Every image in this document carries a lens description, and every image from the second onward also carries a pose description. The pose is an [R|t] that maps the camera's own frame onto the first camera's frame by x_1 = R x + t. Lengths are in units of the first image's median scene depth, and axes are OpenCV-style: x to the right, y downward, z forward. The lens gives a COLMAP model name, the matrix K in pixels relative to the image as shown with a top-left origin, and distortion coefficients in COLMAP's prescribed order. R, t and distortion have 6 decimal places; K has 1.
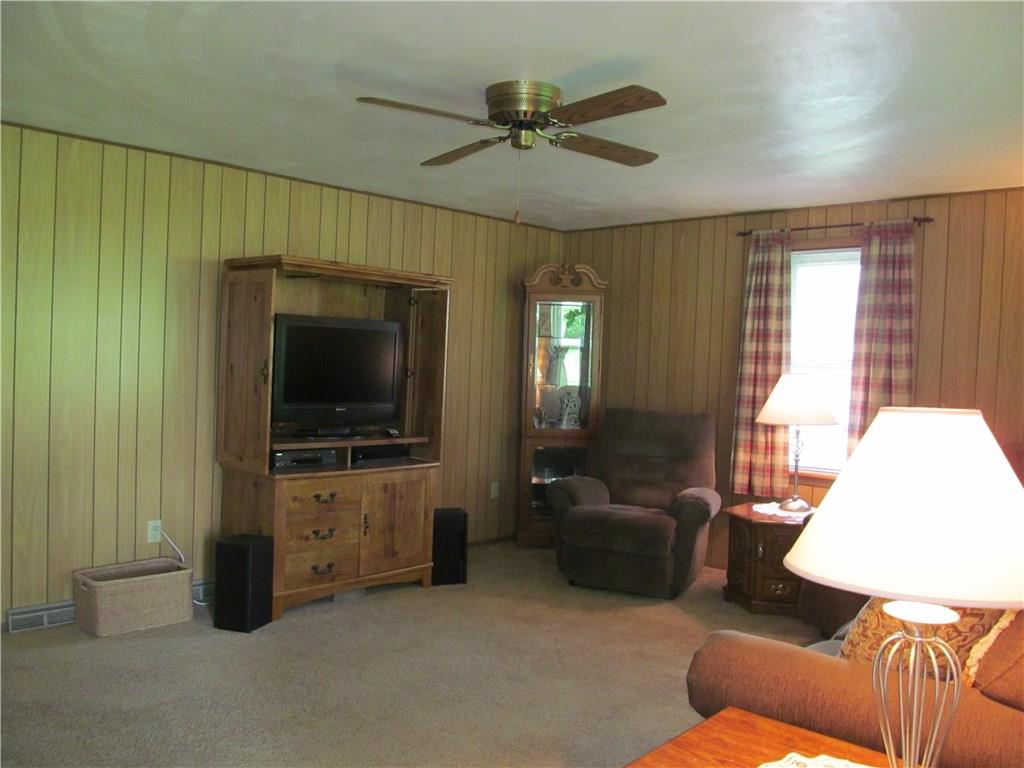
lens RADIAL K [[838.6, 0, 515.6], [0, 838.6, 386.4], [0, 0, 1]] dist [-0.064219, 0.013310]
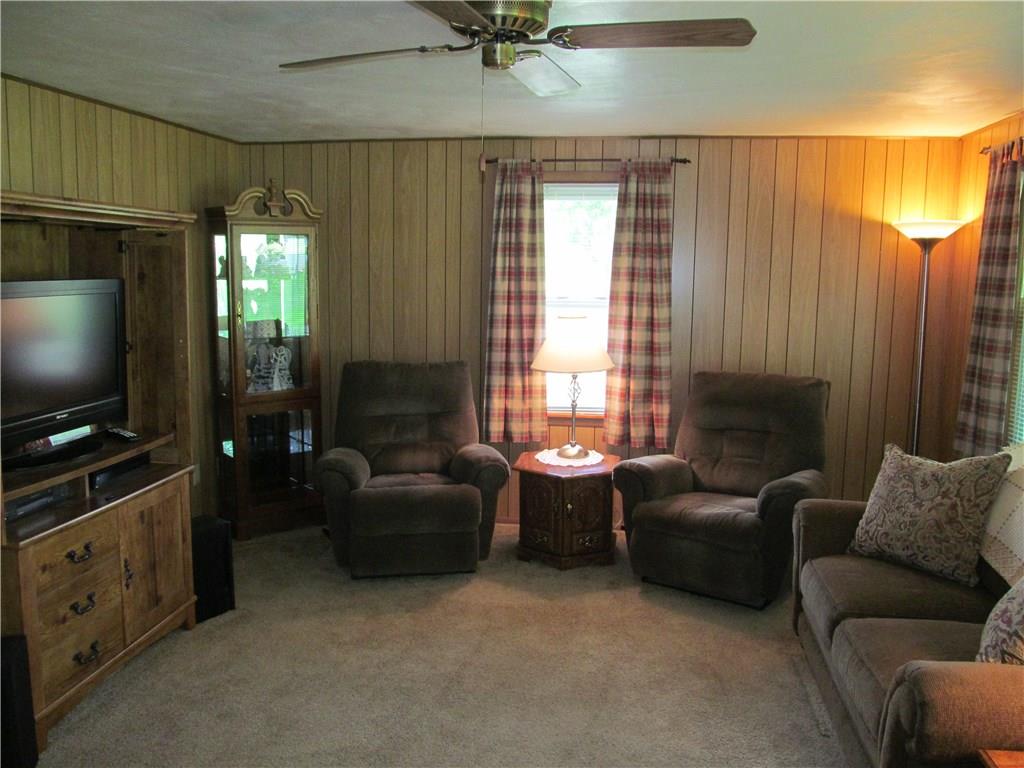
lens RADIAL K [[838.6, 0, 515.6], [0, 838.6, 386.4], [0, 0, 1]] dist [-0.064219, 0.013310]
pose [[0.816325, -0.109377, 0.567142, -0.261080], [0.037489, 0.989869, 0.136942, -0.067419], [-0.576375, -0.090528, 0.812156, 0.232748]]
